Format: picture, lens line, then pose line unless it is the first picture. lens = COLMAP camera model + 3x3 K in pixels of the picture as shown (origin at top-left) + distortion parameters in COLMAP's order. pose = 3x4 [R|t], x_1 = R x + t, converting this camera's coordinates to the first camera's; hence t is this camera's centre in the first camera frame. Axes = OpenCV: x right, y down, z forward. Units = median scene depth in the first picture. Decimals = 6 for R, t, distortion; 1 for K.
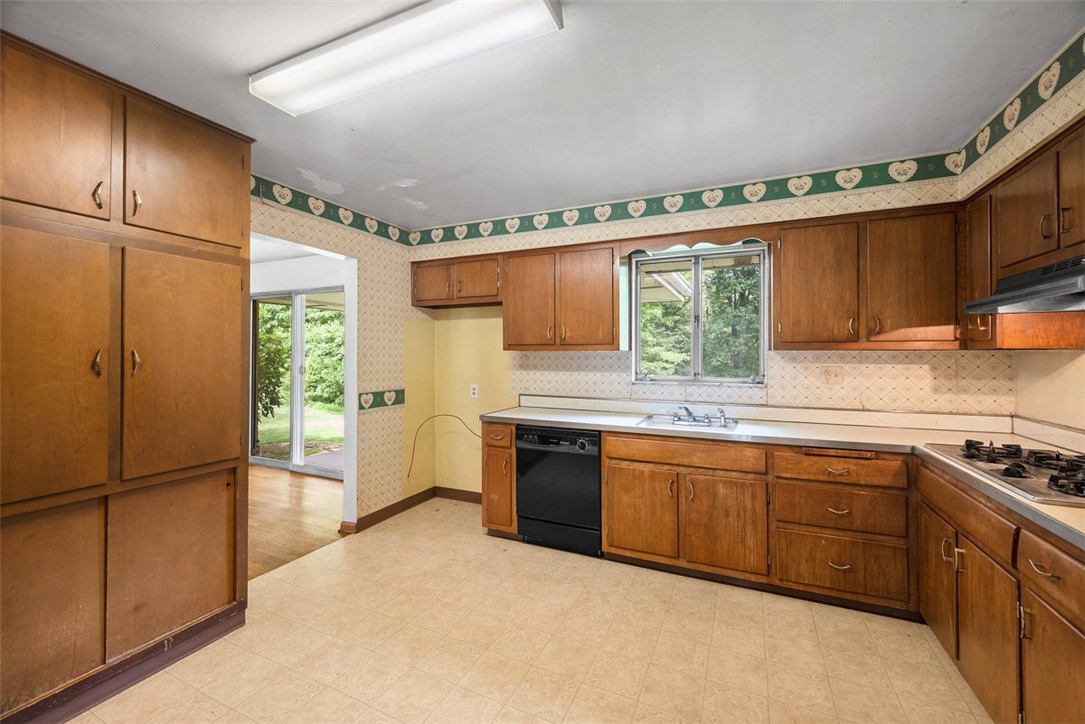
lens RADIAL K [[435.0, 0, 544.3], [0, 435.0, 354.9], [0, 0, 1]] dist [-0.001495, -0.000257]
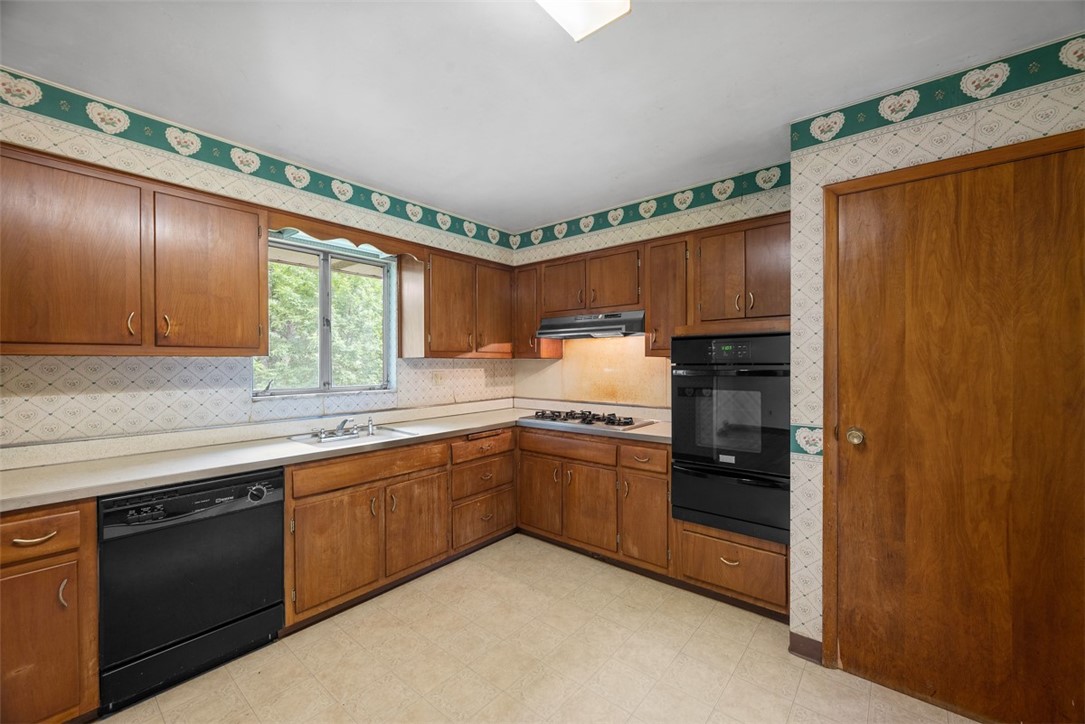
lens RADIAL K [[433.7, 0, 544.9], [0, 433.7, 365.7], [0, 0, 1]] dist [-0.000088, -0.000198]
pose [[0.255572, -0.010932, 0.966728, -0.517969], [0.004034, 0.999939, 0.010241, -0.000463], [-0.966782, 0.001282, 0.255600, 0.429714]]
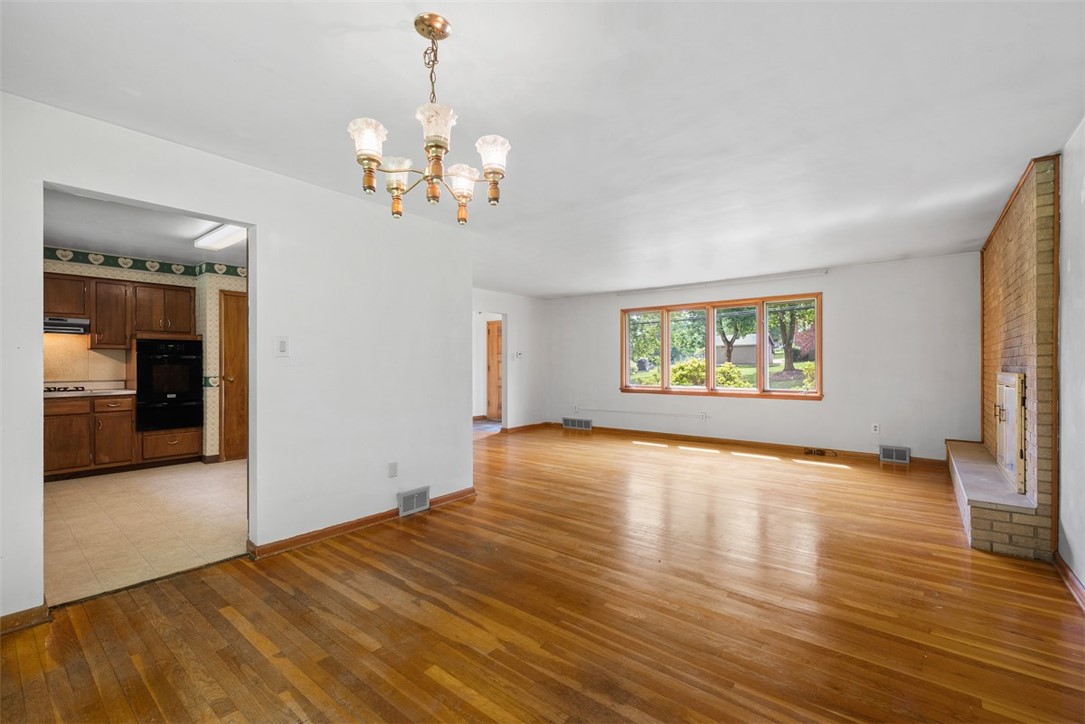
lens RADIAL K [[463.3, 0, 542.5], [0, 463.3, 362.0], [0, 0, 1]] dist [0.000013, 0.000000]
pose [[-0.967650, -0.002614, 0.252285, -1.751021], [-0.002658, 0.999996, 0.000167, 0.043196], [-0.252284, -0.000509, -0.967653, 1.939921]]
